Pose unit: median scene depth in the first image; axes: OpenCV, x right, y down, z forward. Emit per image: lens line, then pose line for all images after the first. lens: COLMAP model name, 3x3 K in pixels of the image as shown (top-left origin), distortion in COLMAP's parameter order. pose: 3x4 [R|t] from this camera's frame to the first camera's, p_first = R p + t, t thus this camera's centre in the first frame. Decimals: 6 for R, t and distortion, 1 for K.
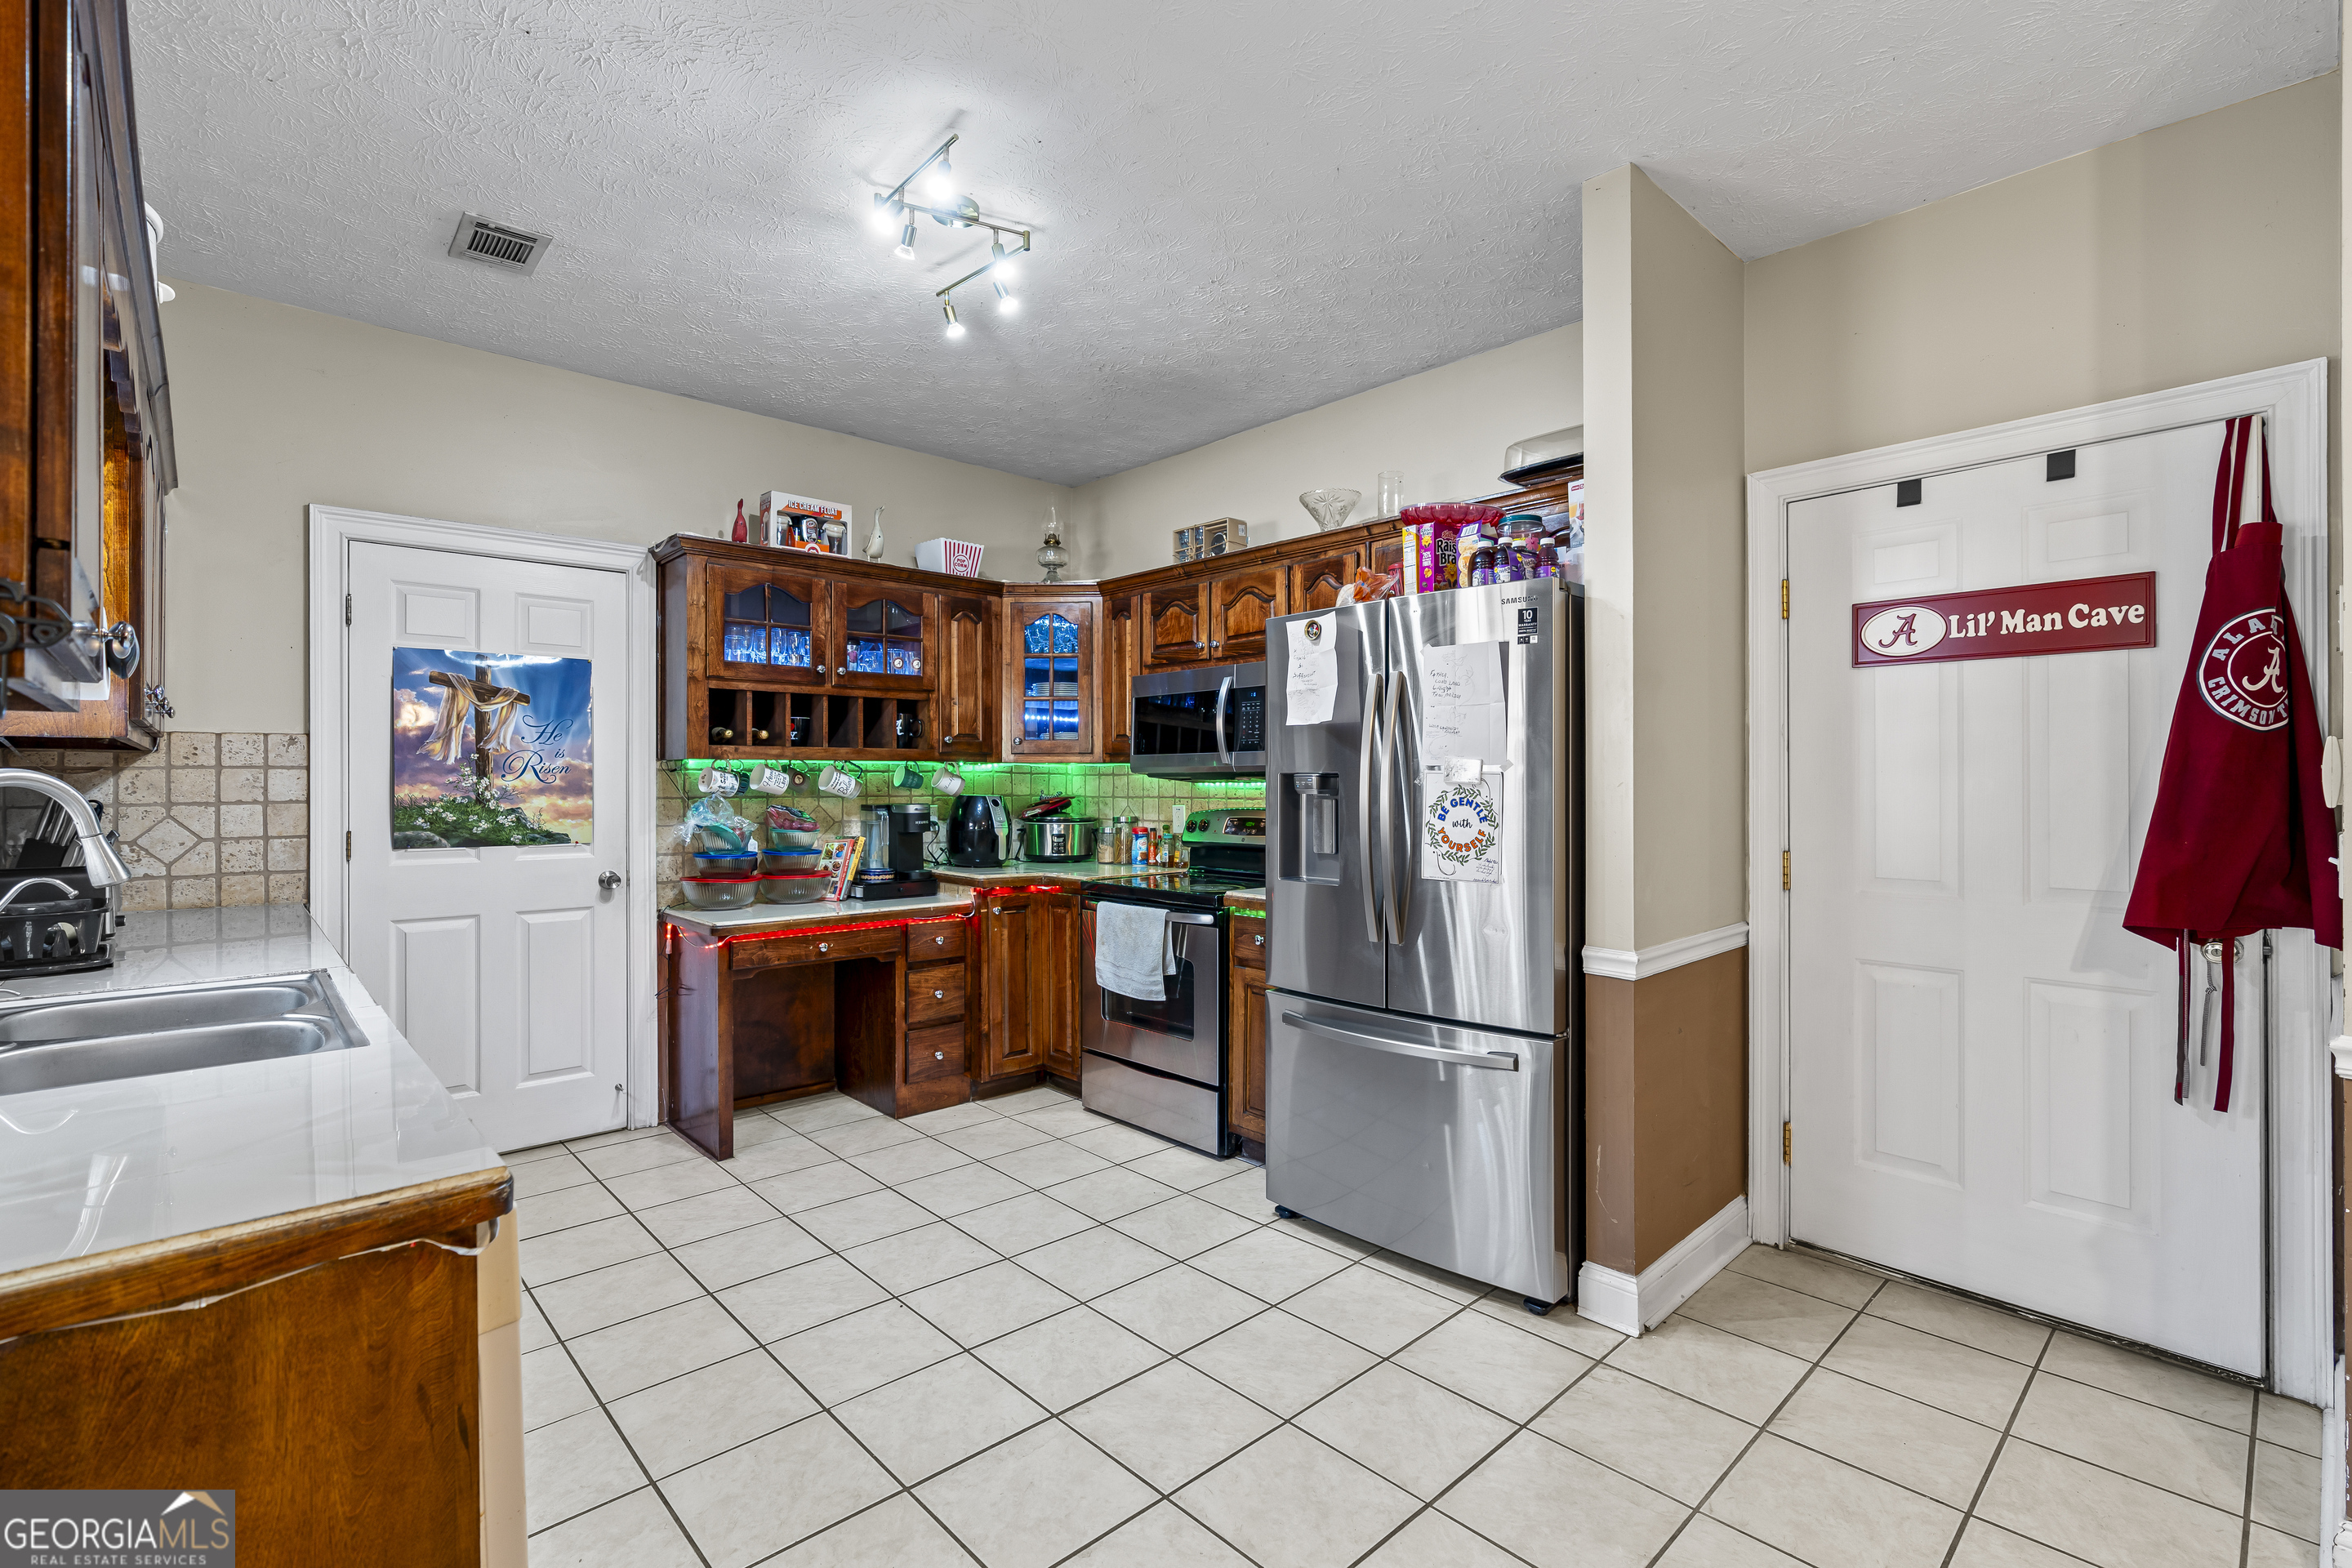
lens RADIAL K [[1064.6, 0, 1180.5], [0, 1064.6, 786.9], [0, 0, 1]] dist [-0.014009, 0.005376]
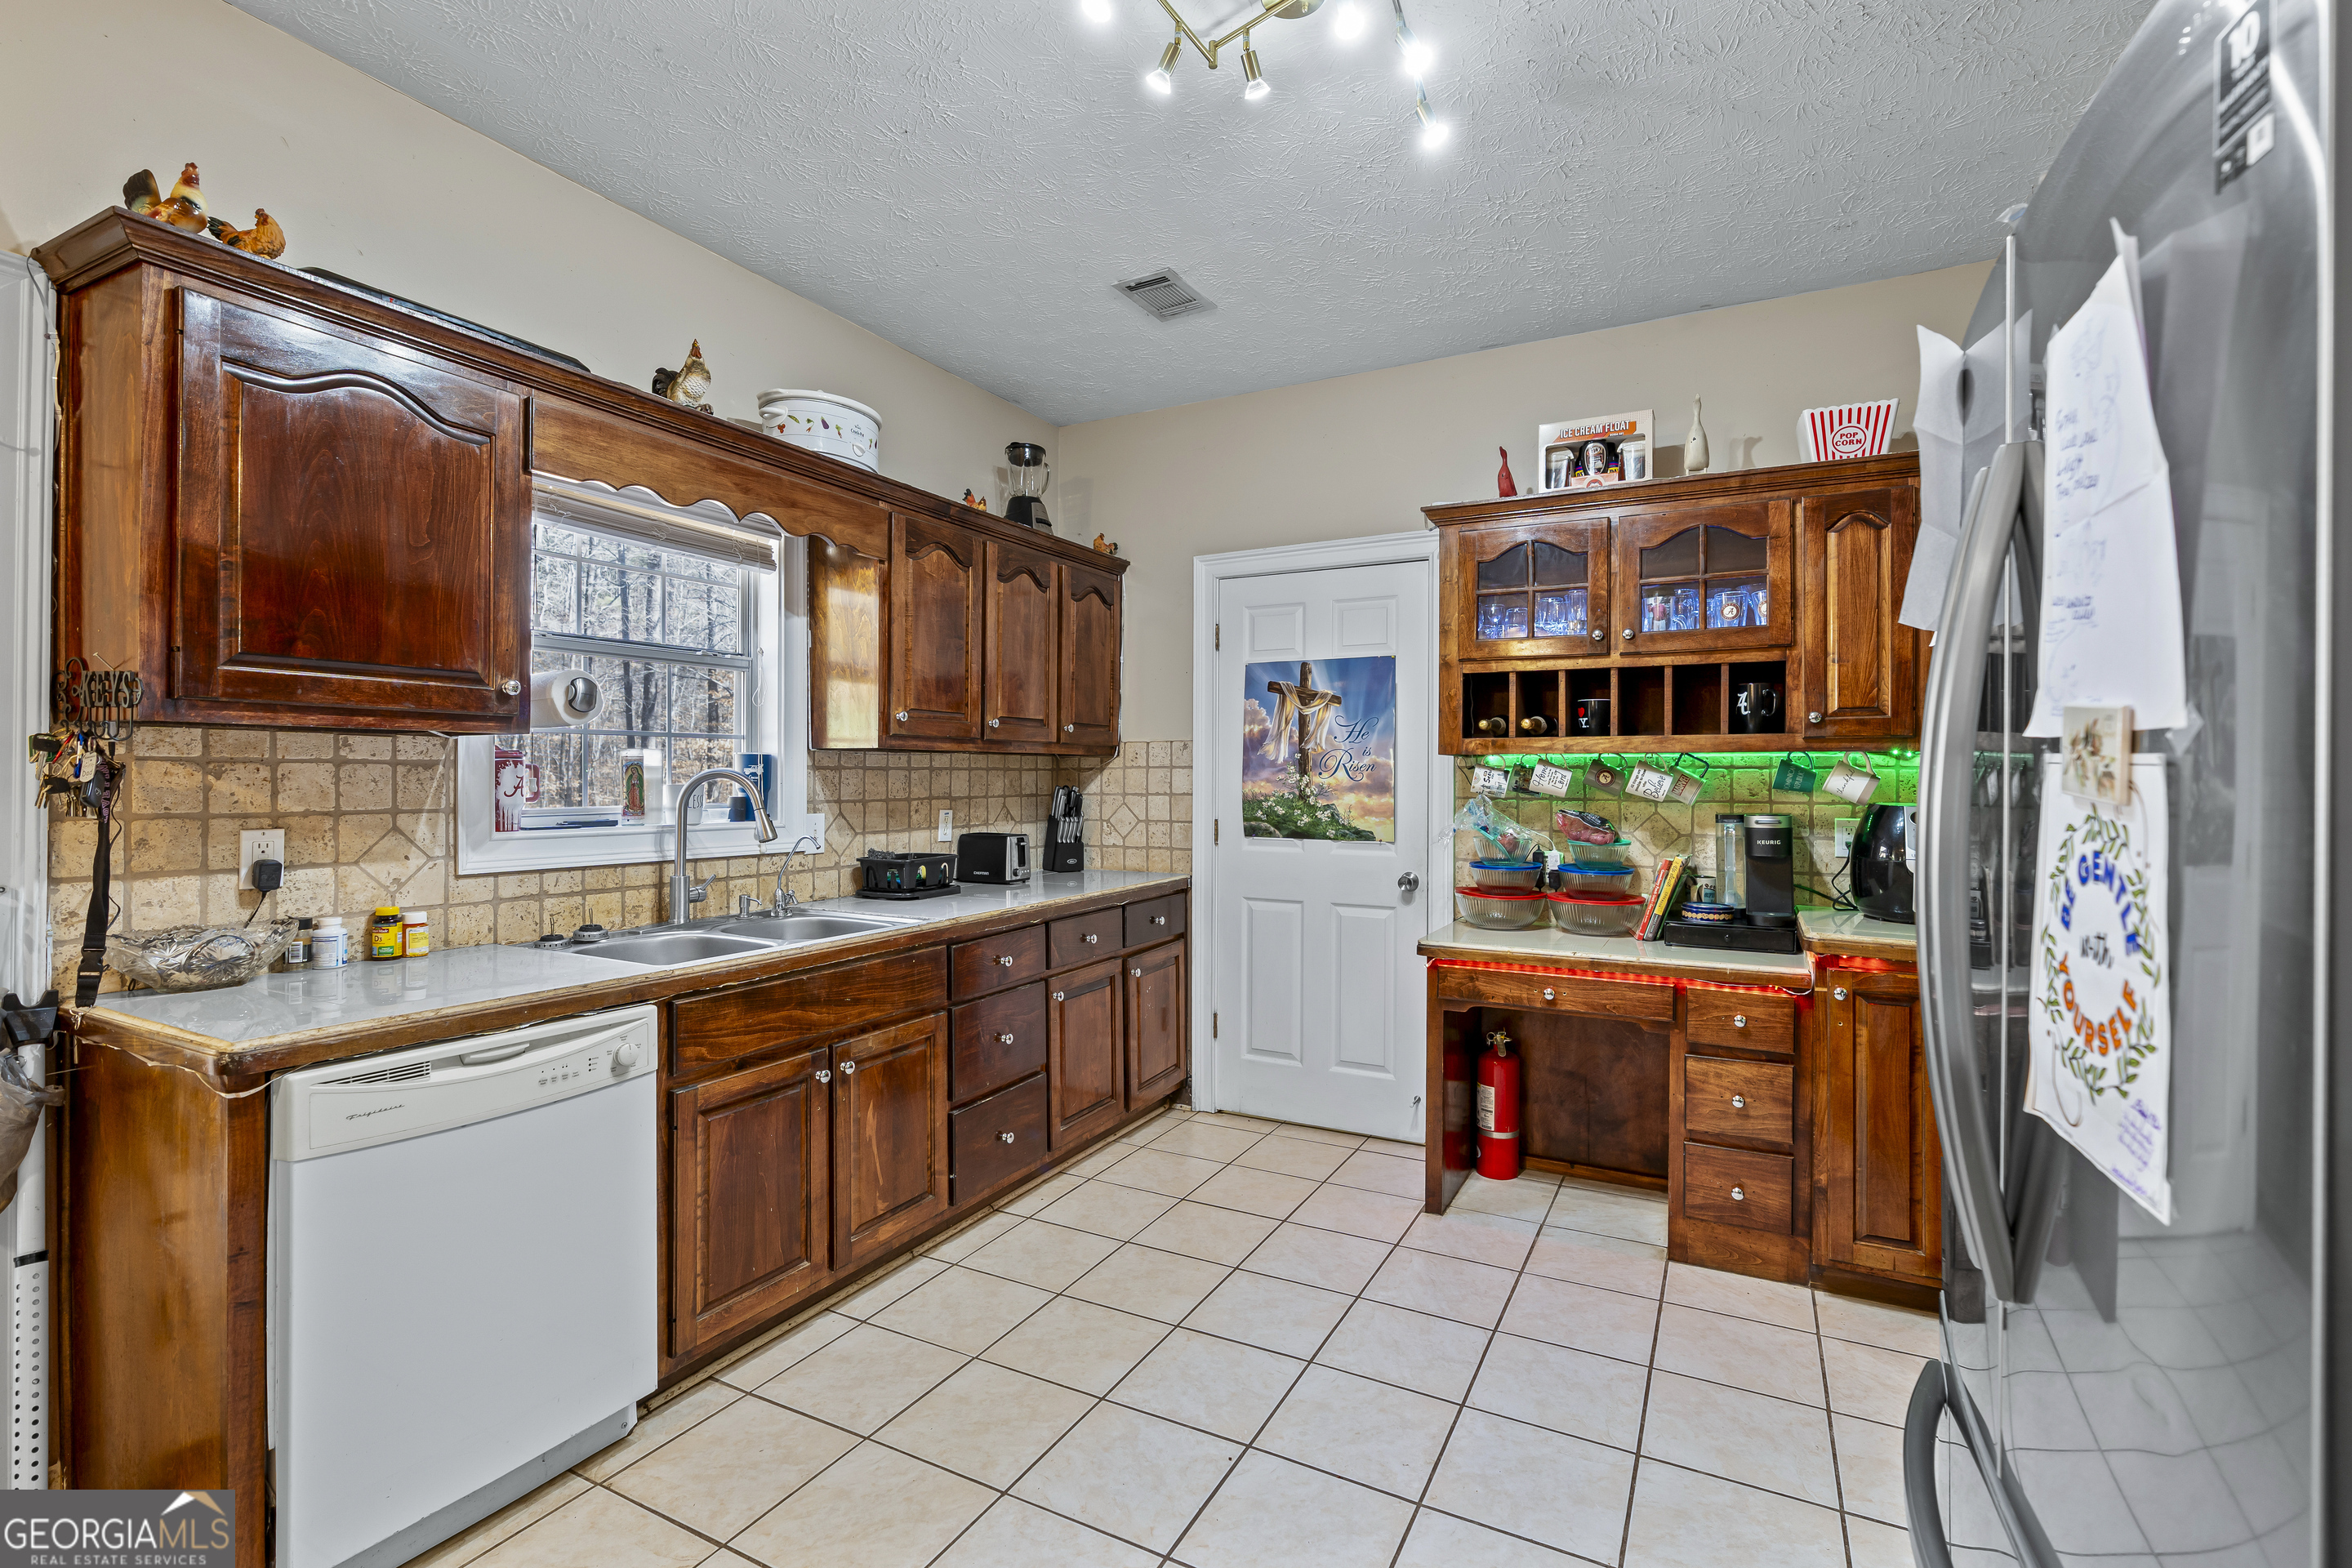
lens RADIAL K [[1064.6, 0, 1163.5], [0, 1064.6, 780.0], [0, 0, 1]] dist [-0.014009, 0.005376]
pose [[0.319069, 0.004972, -0.947718, 0.315306], [-0.010546, 0.999943, 0.001696, -0.004086], [0.947673, 0.009453, 0.319104, 0.491754]]
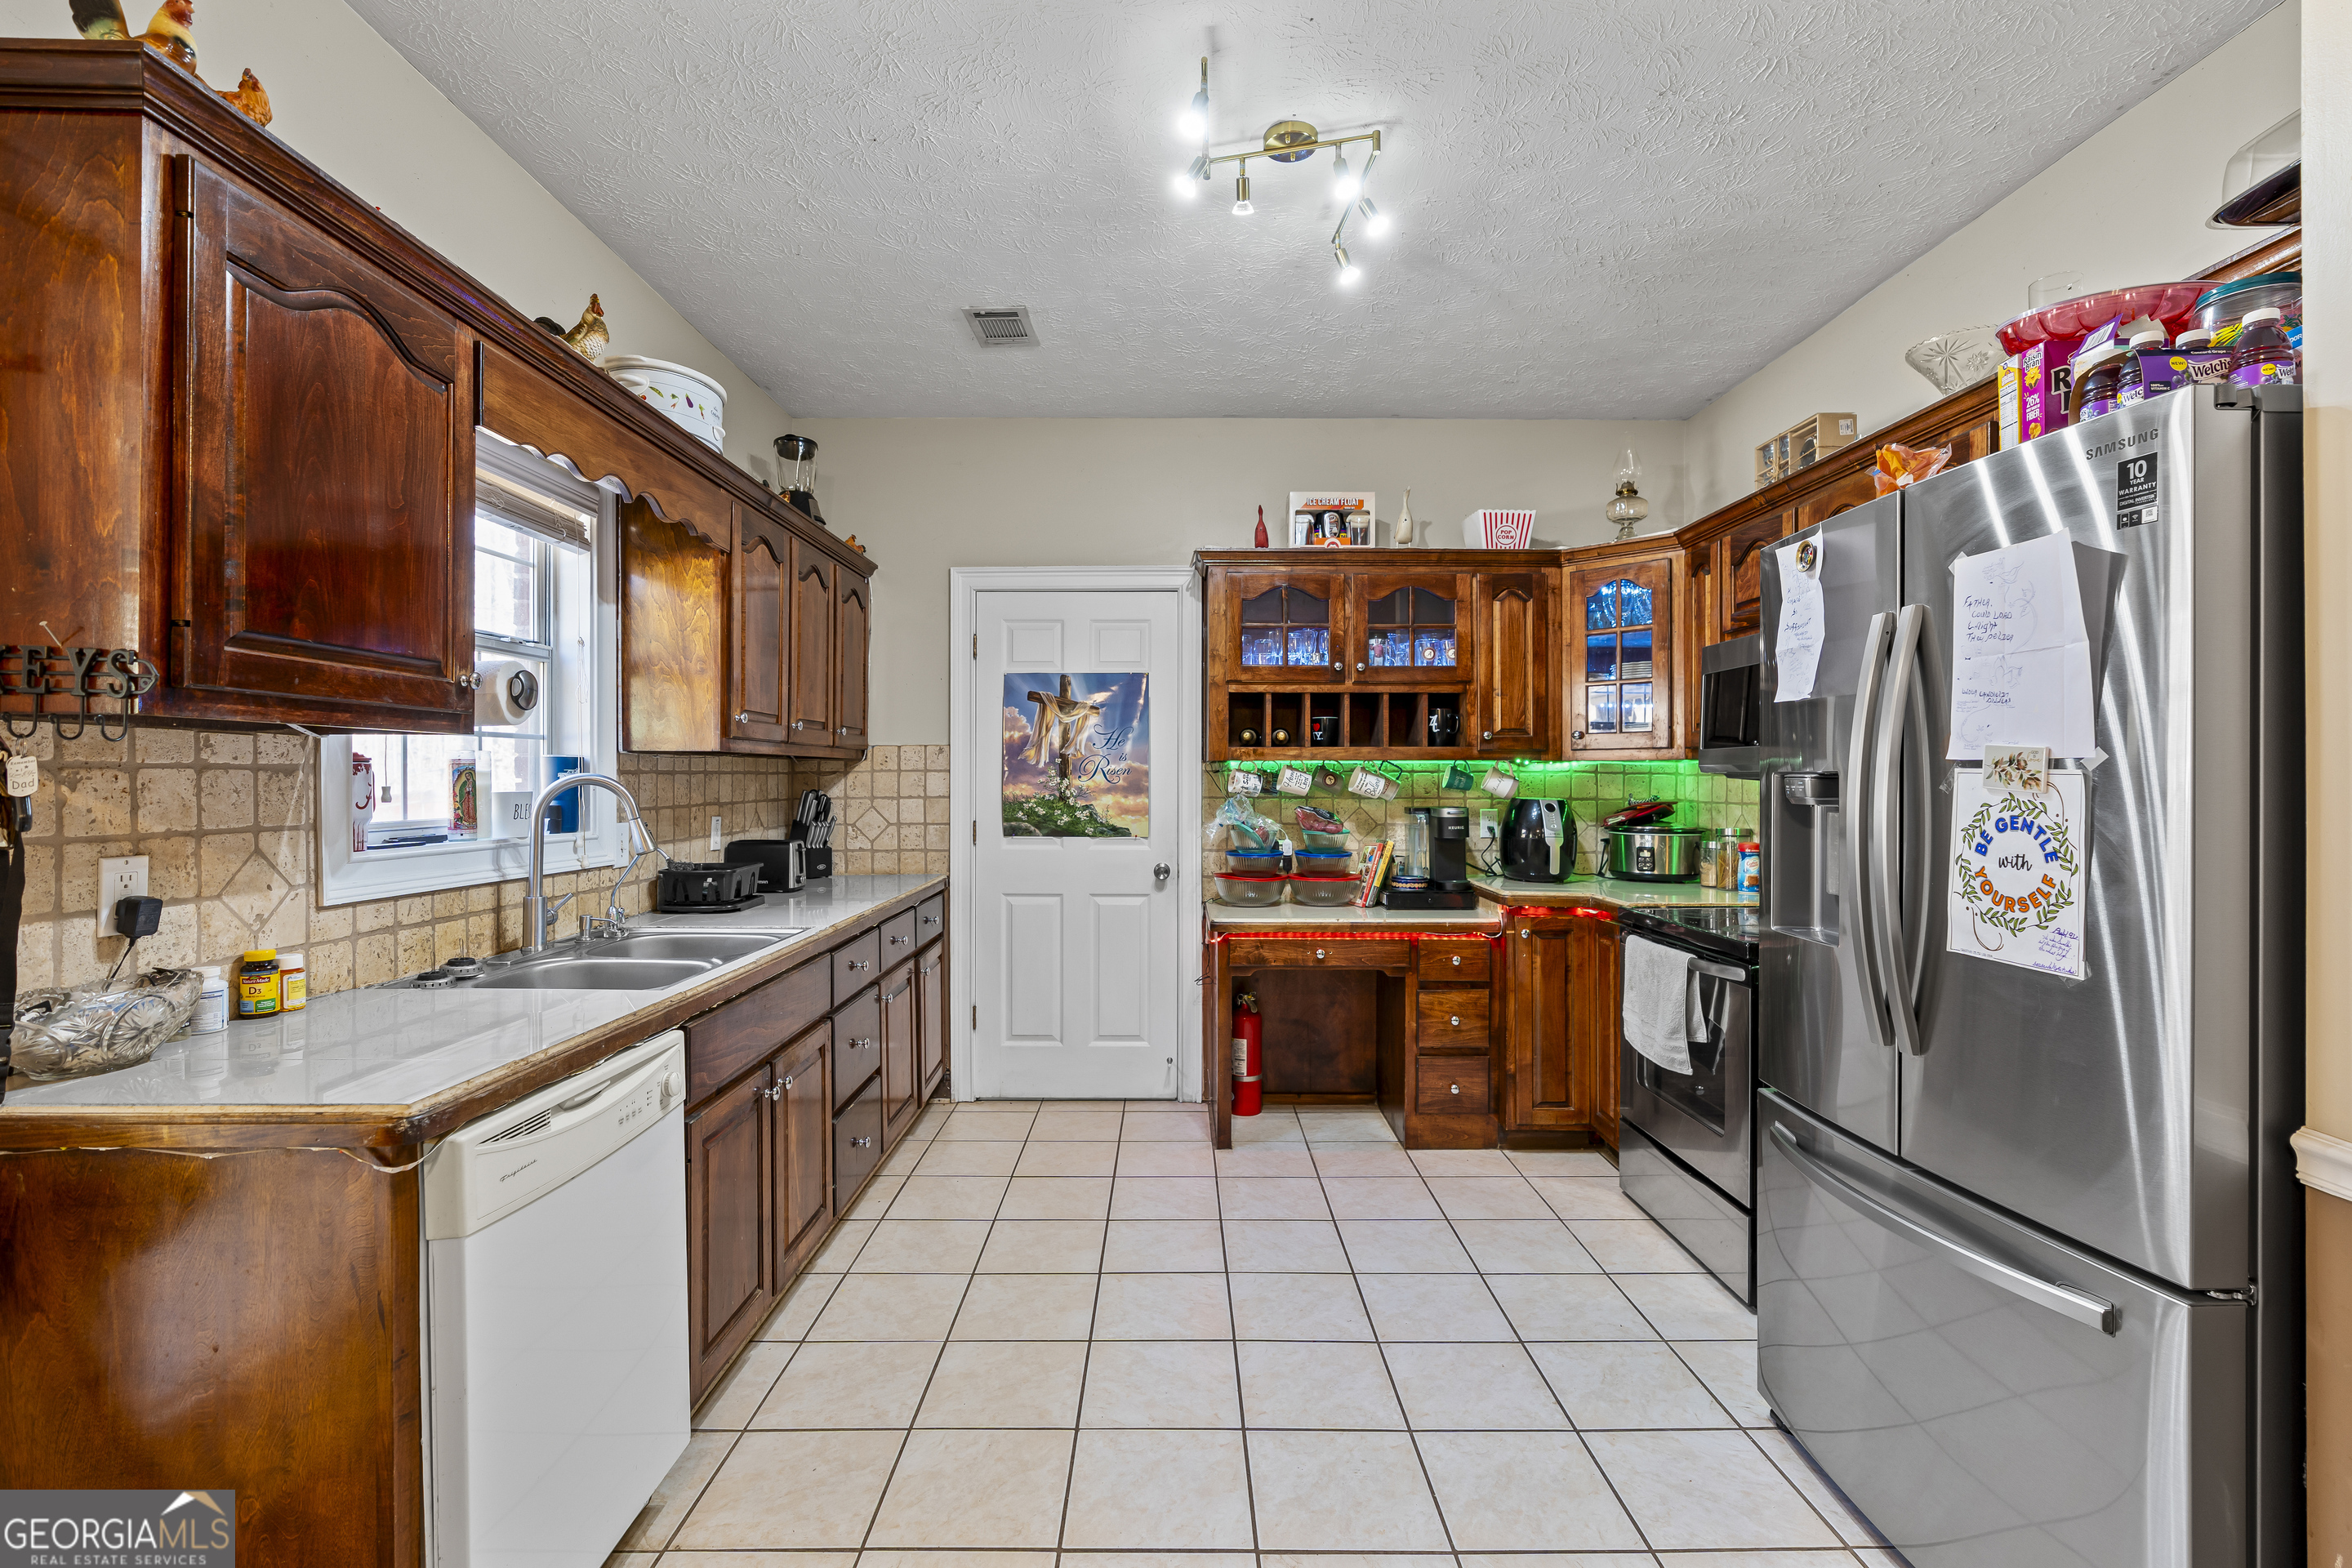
lens RADIAL K [[1064.6, 0, 1166.6], [0, 1064.6, 783.9], [0, 0, 1]] dist [-0.014009, 0.005376]
pose [[0.728999, 0.003920, -0.684503, 0.228542], [-0.005176, 0.999987, 0.000214, -0.003355], [0.684495, 0.003386, 0.729010, 0.201065]]
